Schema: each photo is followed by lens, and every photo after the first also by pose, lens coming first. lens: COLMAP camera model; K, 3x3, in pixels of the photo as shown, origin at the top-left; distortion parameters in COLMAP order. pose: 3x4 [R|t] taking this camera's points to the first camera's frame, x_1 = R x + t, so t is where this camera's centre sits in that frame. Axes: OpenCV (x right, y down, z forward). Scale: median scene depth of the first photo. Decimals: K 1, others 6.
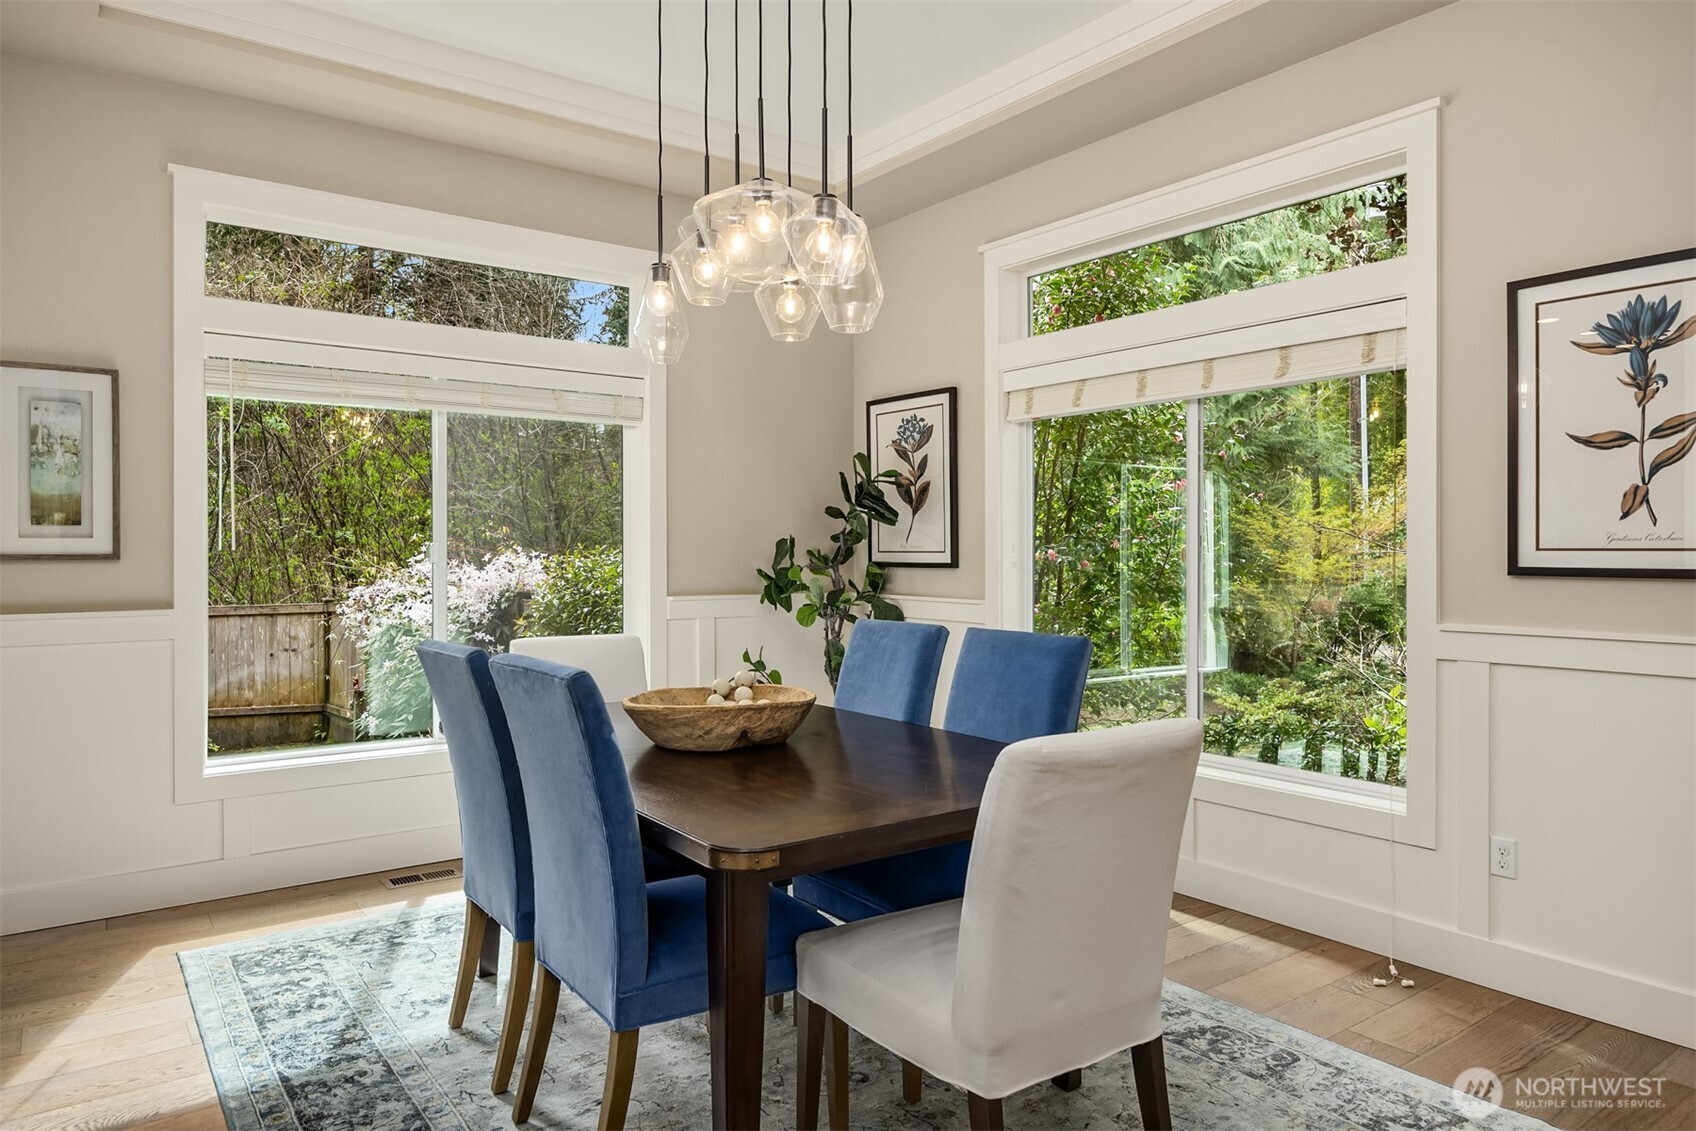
lens RADIAL K [[1073.6, 0, 848.0], [0, 1073.6, 565.5], [0, 0, 1]] dist [-0.006499, -0.002288]
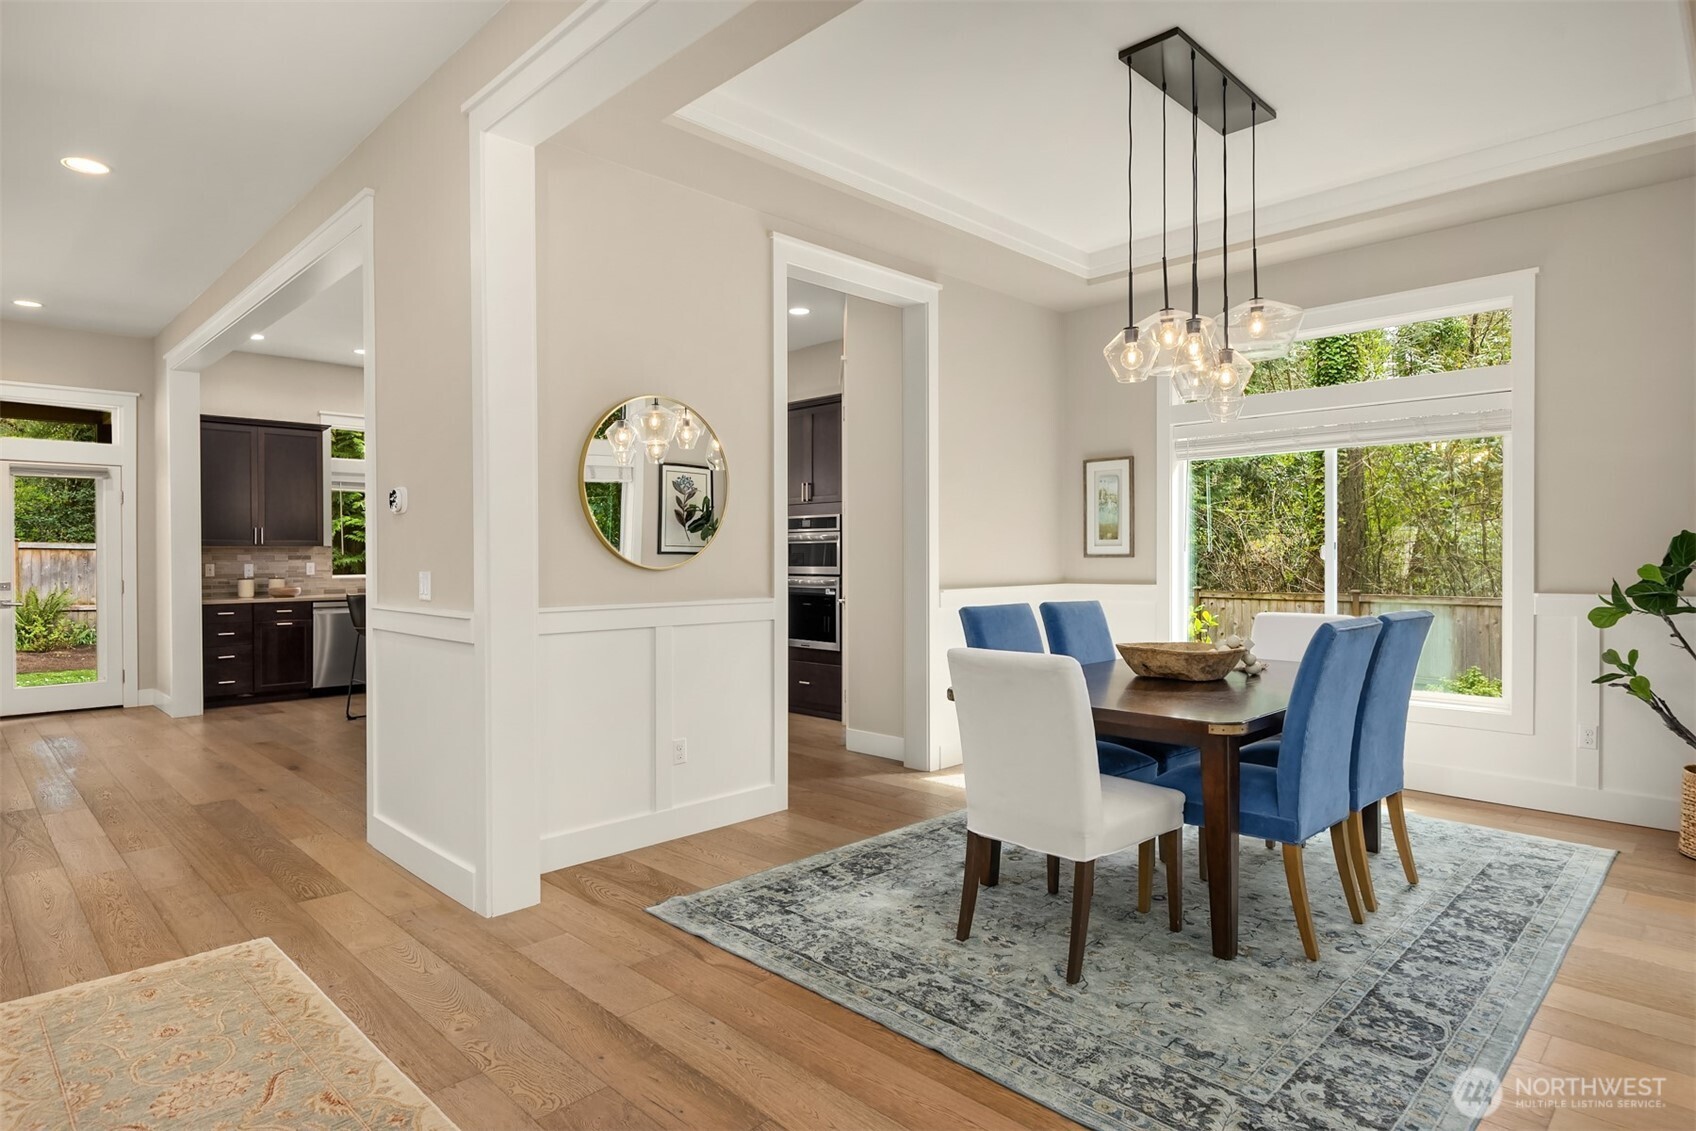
lens RADIAL K [[956.1, 0, 835.4], [0, 956.1, 539.9], [0, 0, 1]] dist [-0.000095, 0.000486]
pose [[0.150421, -0.016745, -0.988480, 1.008697], [-0.014061, 0.999719, -0.019075, 0.003390], [0.988522, 0.016768, 0.150143, 0.269632]]
